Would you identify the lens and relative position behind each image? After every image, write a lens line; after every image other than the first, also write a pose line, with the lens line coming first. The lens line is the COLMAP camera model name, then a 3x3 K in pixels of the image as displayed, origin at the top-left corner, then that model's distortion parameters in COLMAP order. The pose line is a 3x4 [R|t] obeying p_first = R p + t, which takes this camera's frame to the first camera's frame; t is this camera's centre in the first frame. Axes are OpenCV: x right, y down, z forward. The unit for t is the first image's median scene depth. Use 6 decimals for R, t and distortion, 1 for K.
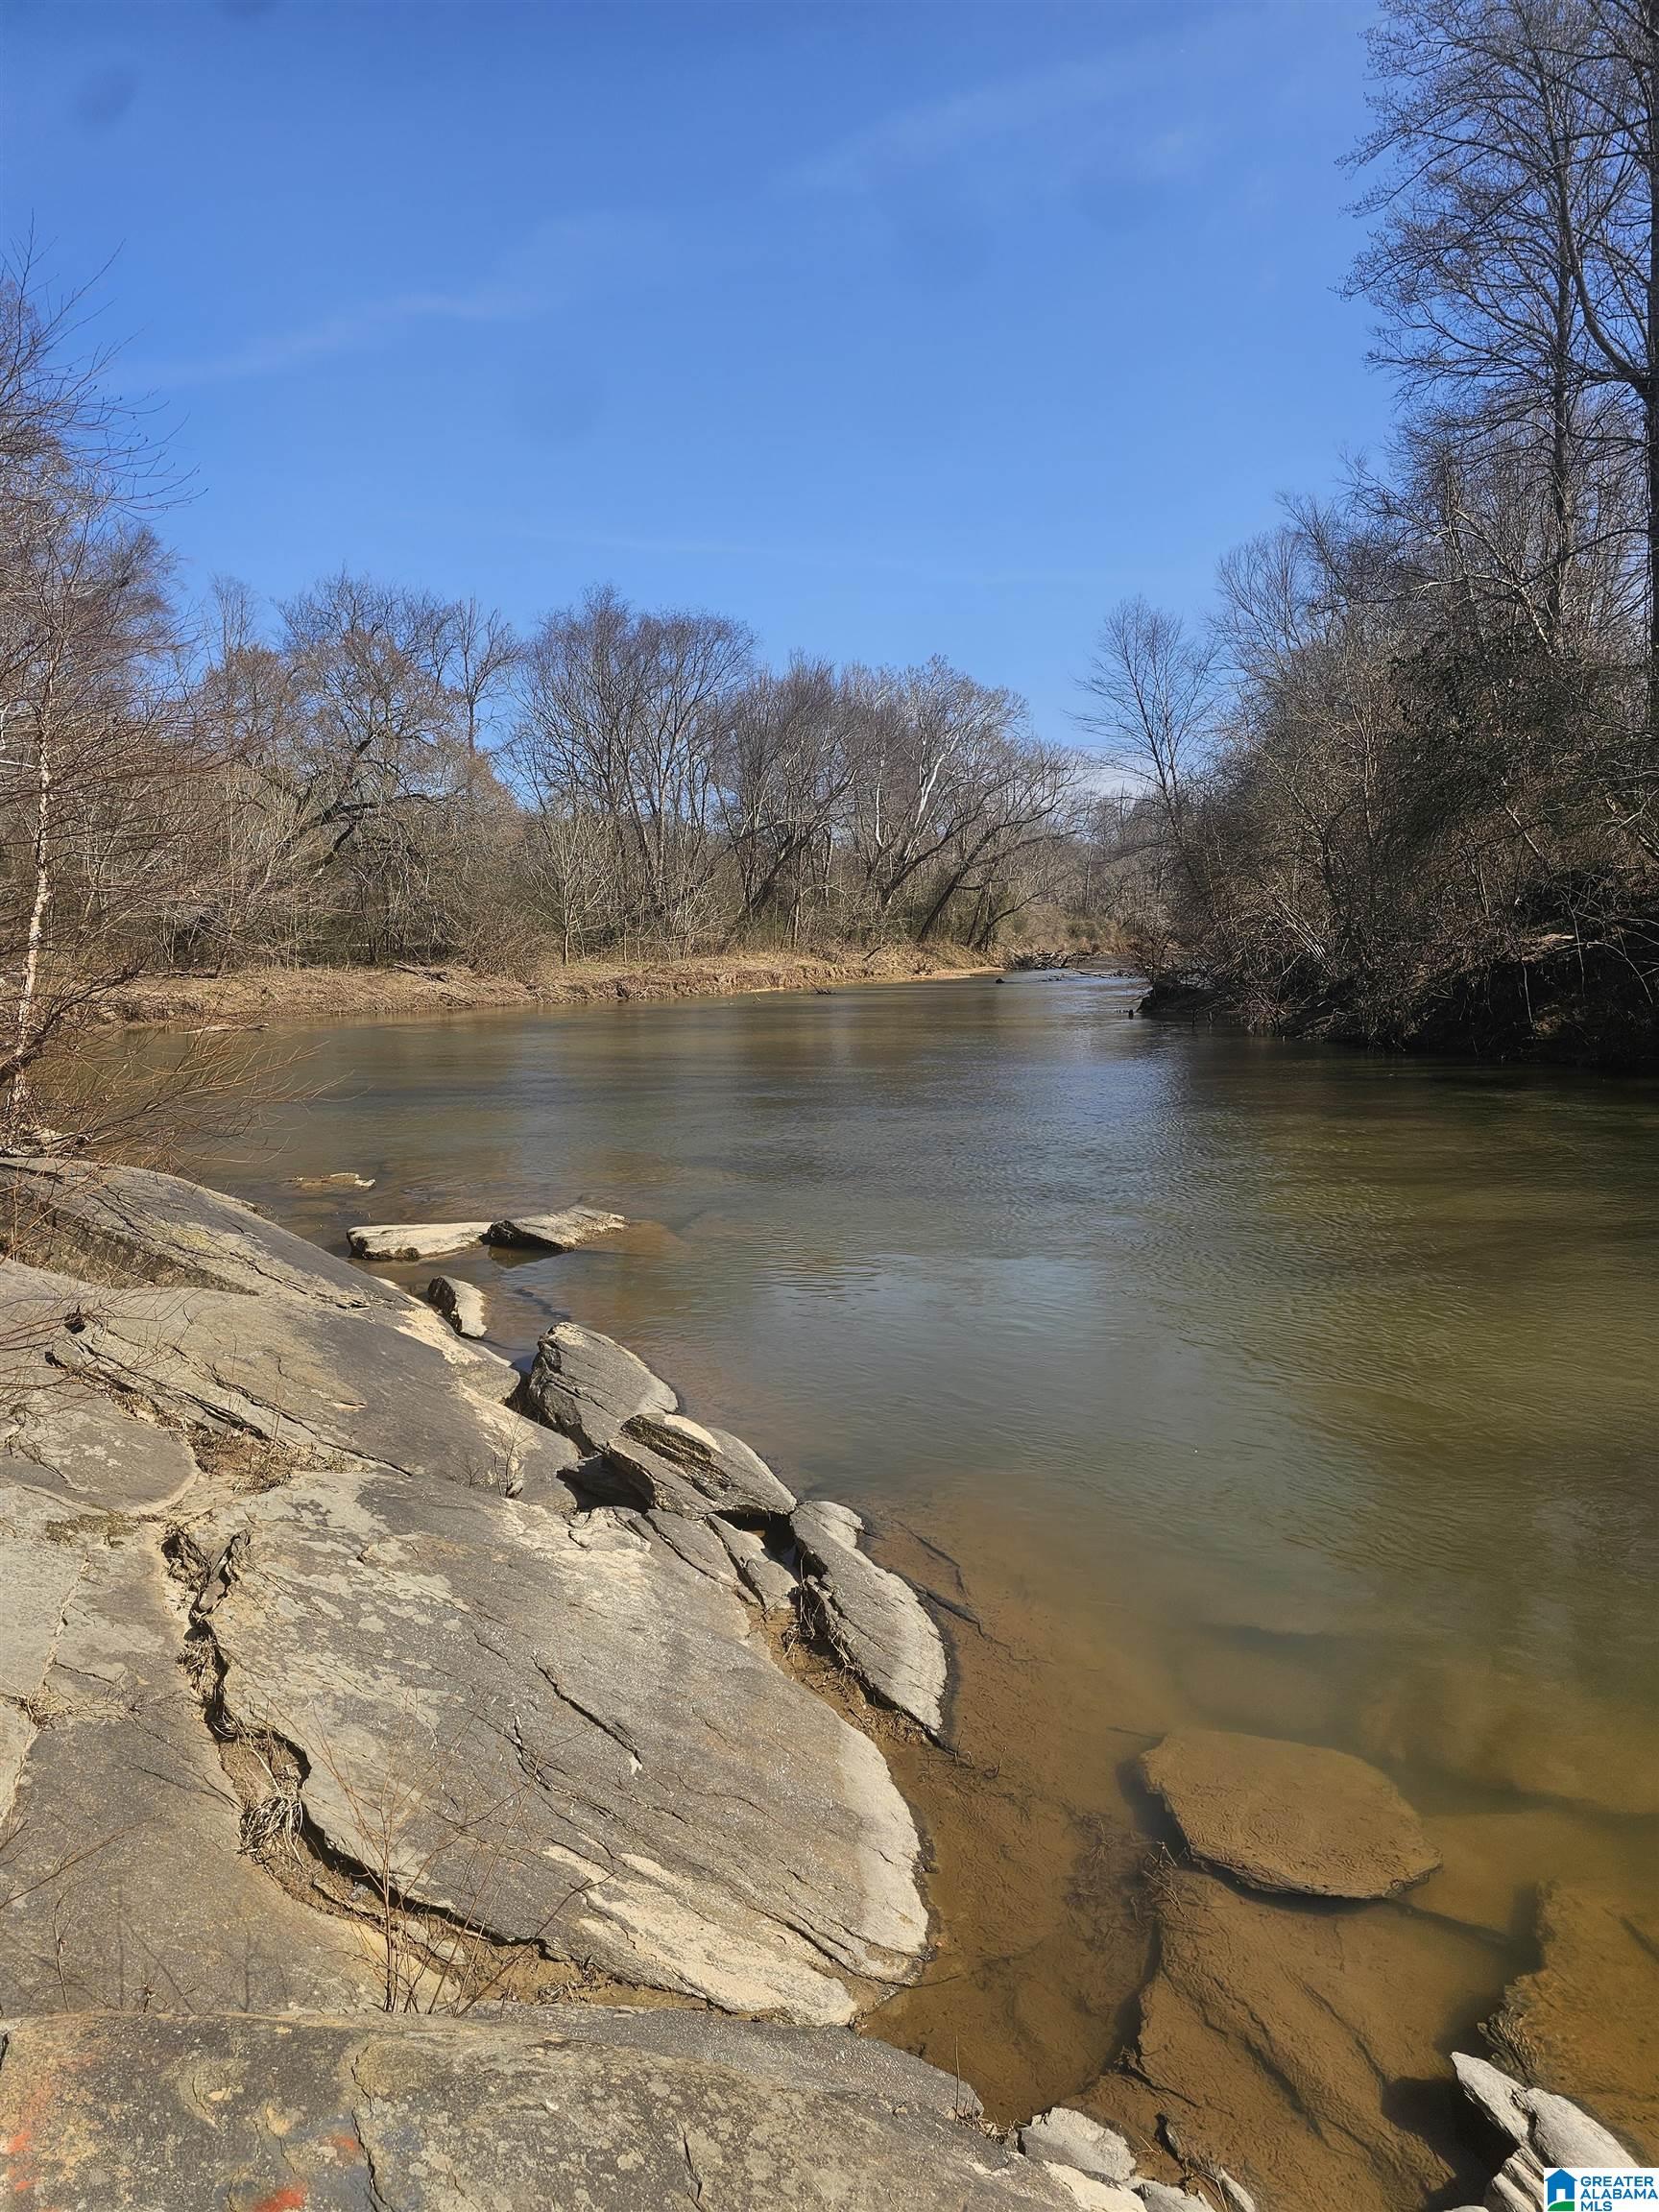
lens RADIAL K [[1437.1, 0, 832.0], [0, 1437.1, 1110.2], [0, 0, 1]] dist [0.043170, 0.000288]
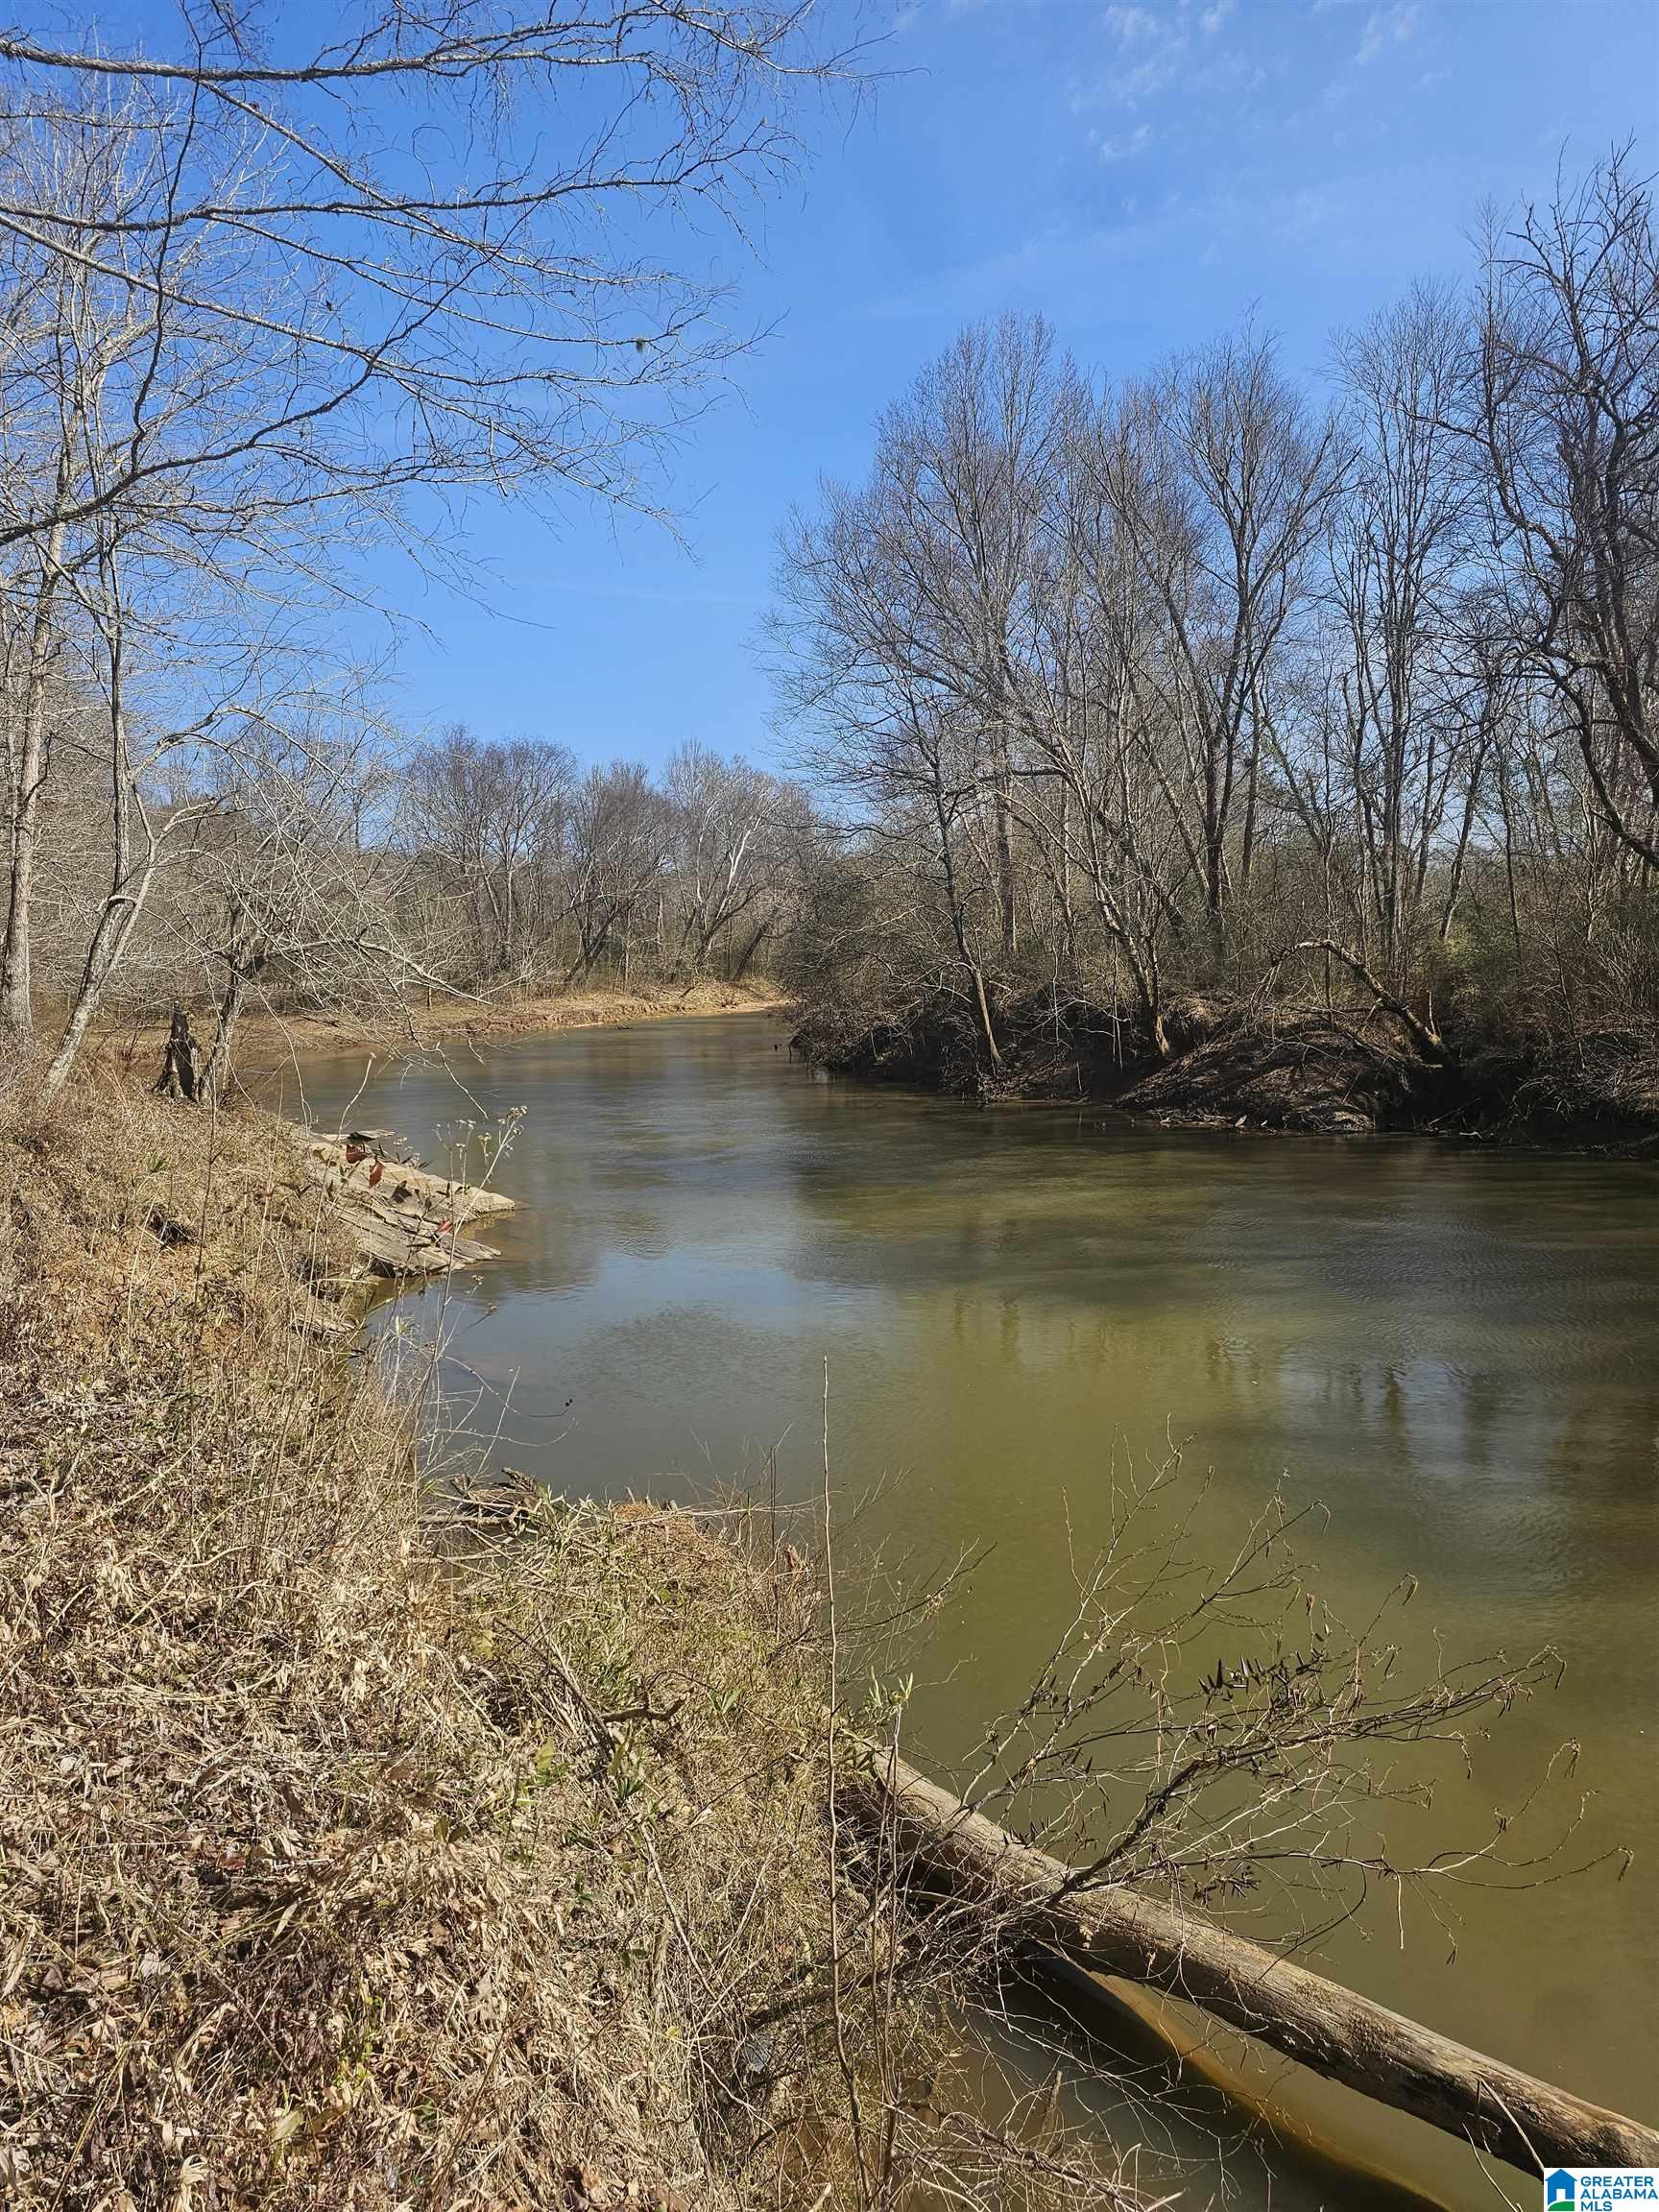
lens RADIAL K [[1437.1, 0, 831.5], [0, 1437.1, 1089.2], [0, 0, 1]] dist [0.043170, 0.000288]
pose [[0.997744, -0.015298, 0.065374, 0.090210], [0.016924, 0.999559, -0.024397, 0.010989], [-0.064971, 0.025448, 0.997563, -0.329980]]
